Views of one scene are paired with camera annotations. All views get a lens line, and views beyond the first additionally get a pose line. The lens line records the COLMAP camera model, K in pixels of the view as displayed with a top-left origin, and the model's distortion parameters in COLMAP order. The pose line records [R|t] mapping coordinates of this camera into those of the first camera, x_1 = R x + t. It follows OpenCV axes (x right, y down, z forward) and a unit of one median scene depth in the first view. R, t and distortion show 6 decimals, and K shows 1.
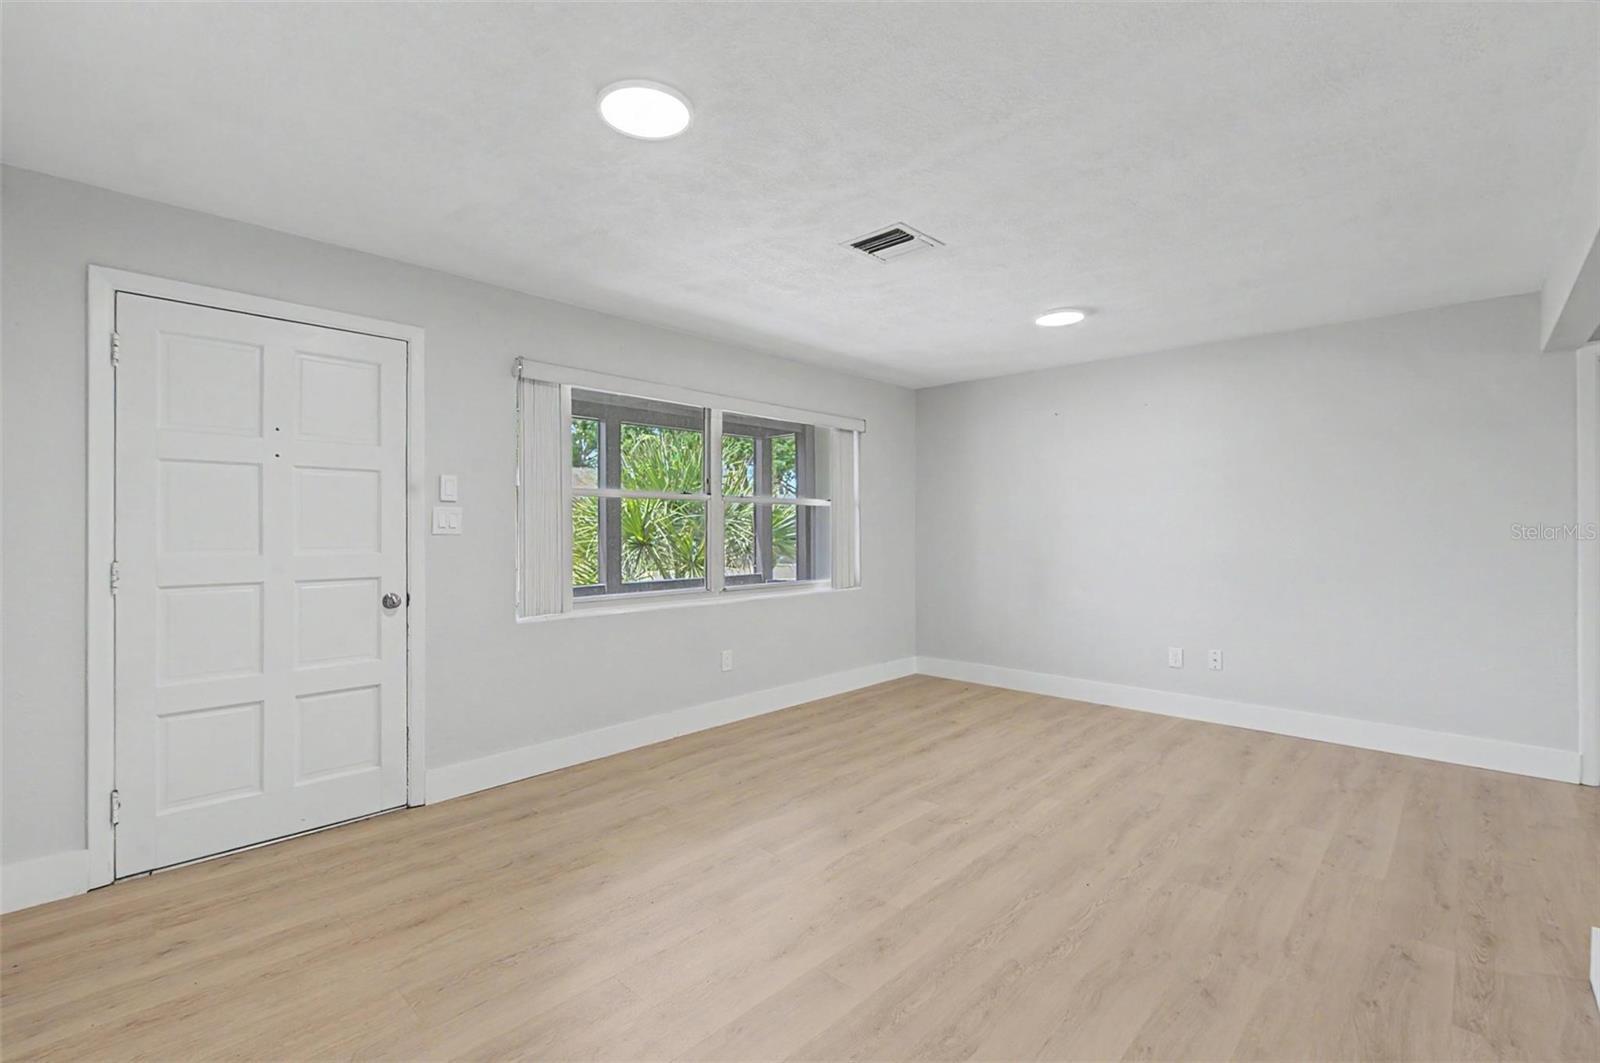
lens RADIAL K [[719.3, 0, 805.4], [0, 719.3, 518.0], [0, 0, 1]] dist [0.001465, -0.000600]
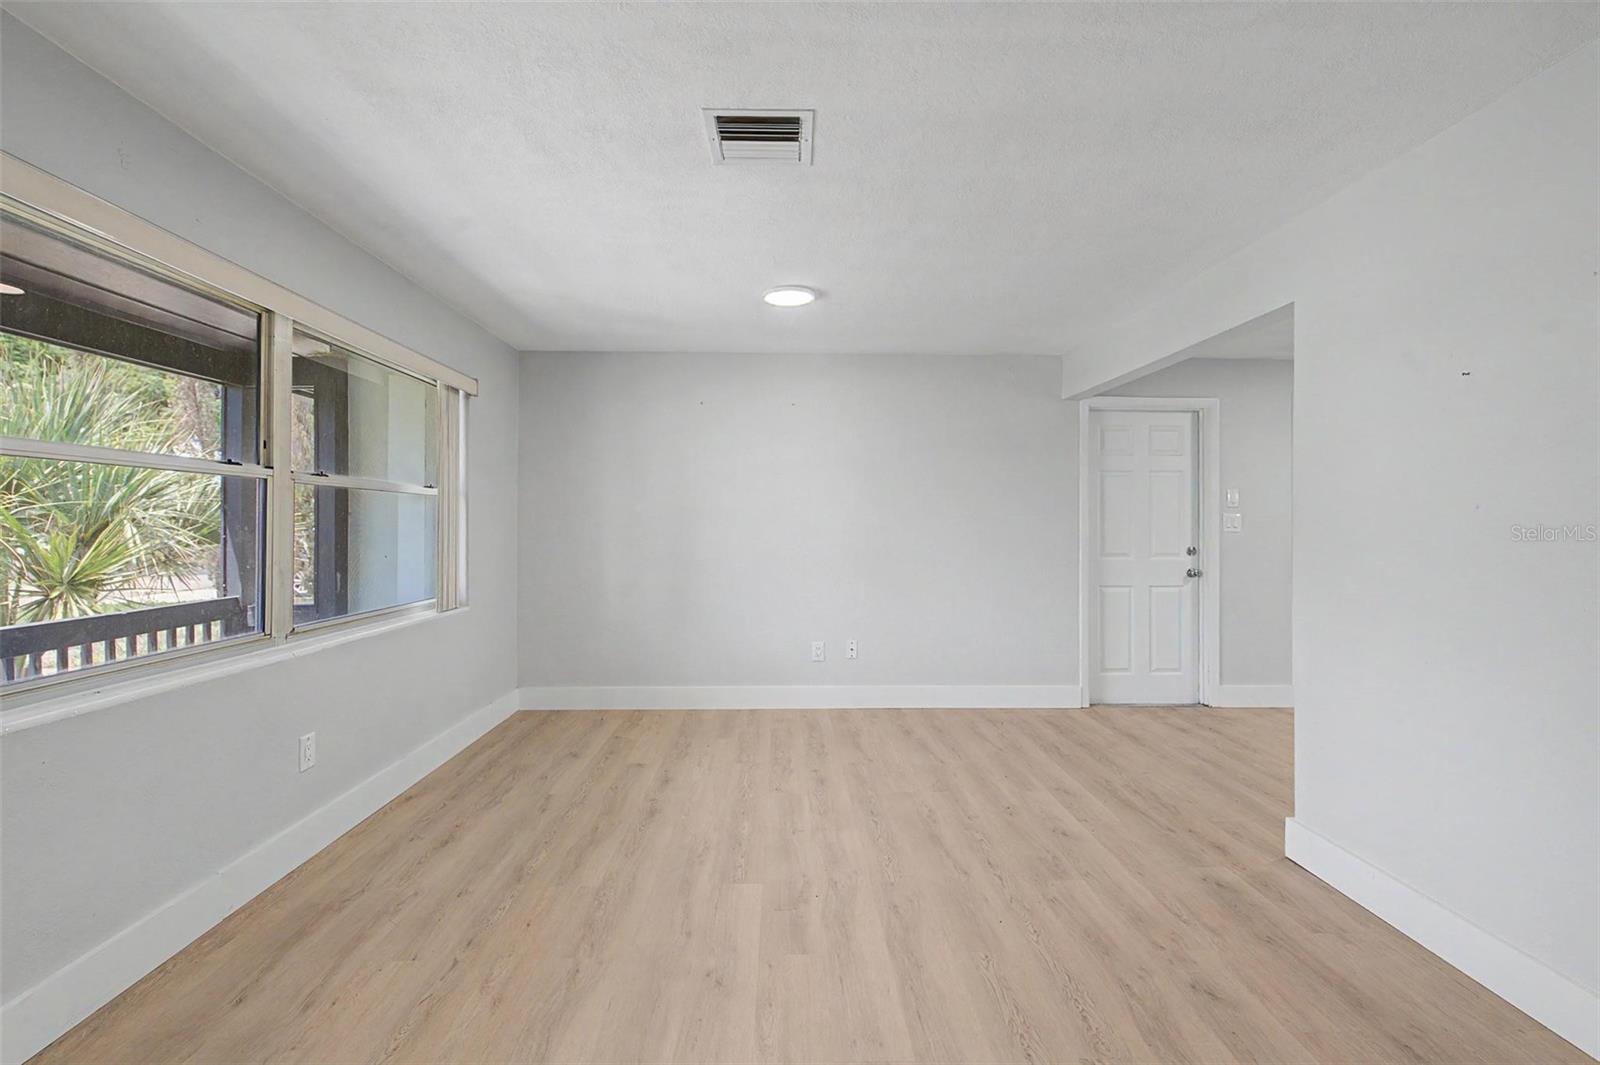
lens RADIAL K [[719.3, 0, 805.4], [0, 719.3, 519.0], [0, 0, 1]] dist [0.001465, -0.000600]
pose [[0.712304, 0.006399, 0.701842, -0.282069], [-0.011362, 0.999933, 0.002415, 0.002238], [-0.701779, -0.009695, 0.712329, 0.356364]]
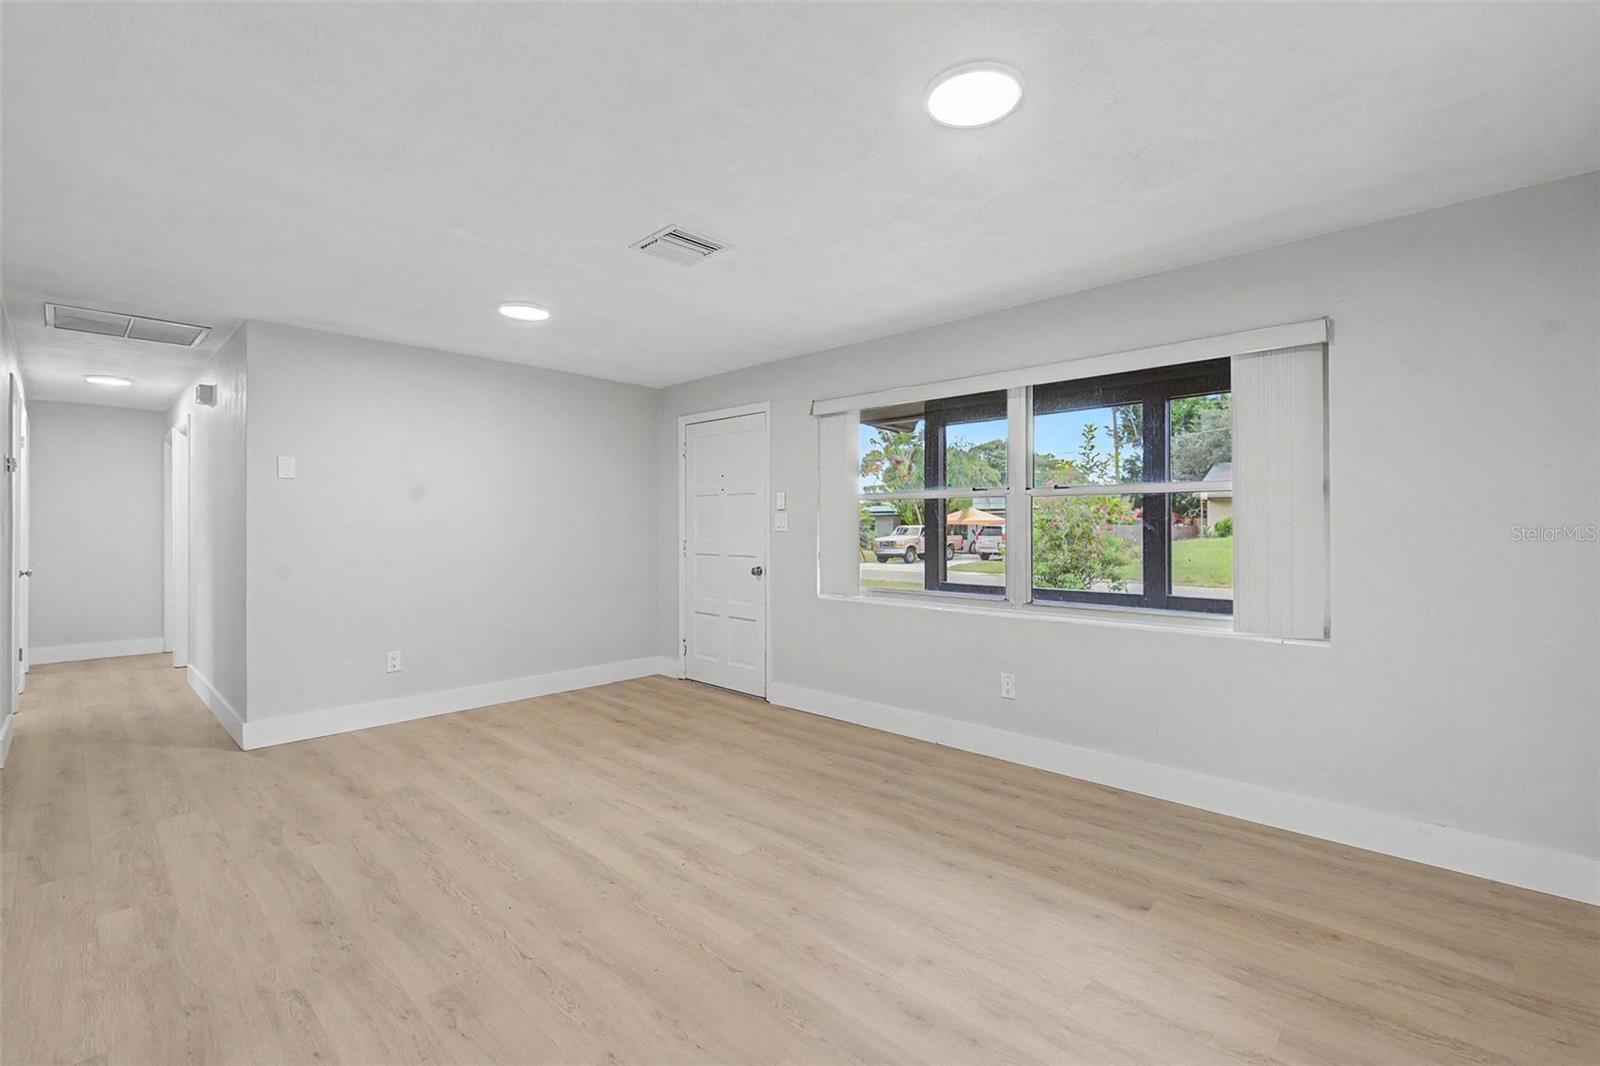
lens RADIAL K [[712.0, 0, 802.9], [0, 712.0, 540.6], [0, 0, 1]] dist [0.000375, 0.000346]
pose [[-0.023912, 0.019098, -0.999532, 0.873649], [0.014883, 0.999714, 0.018746, 0.011328], [0.999603, -0.014427, -0.024190, 0.944784]]
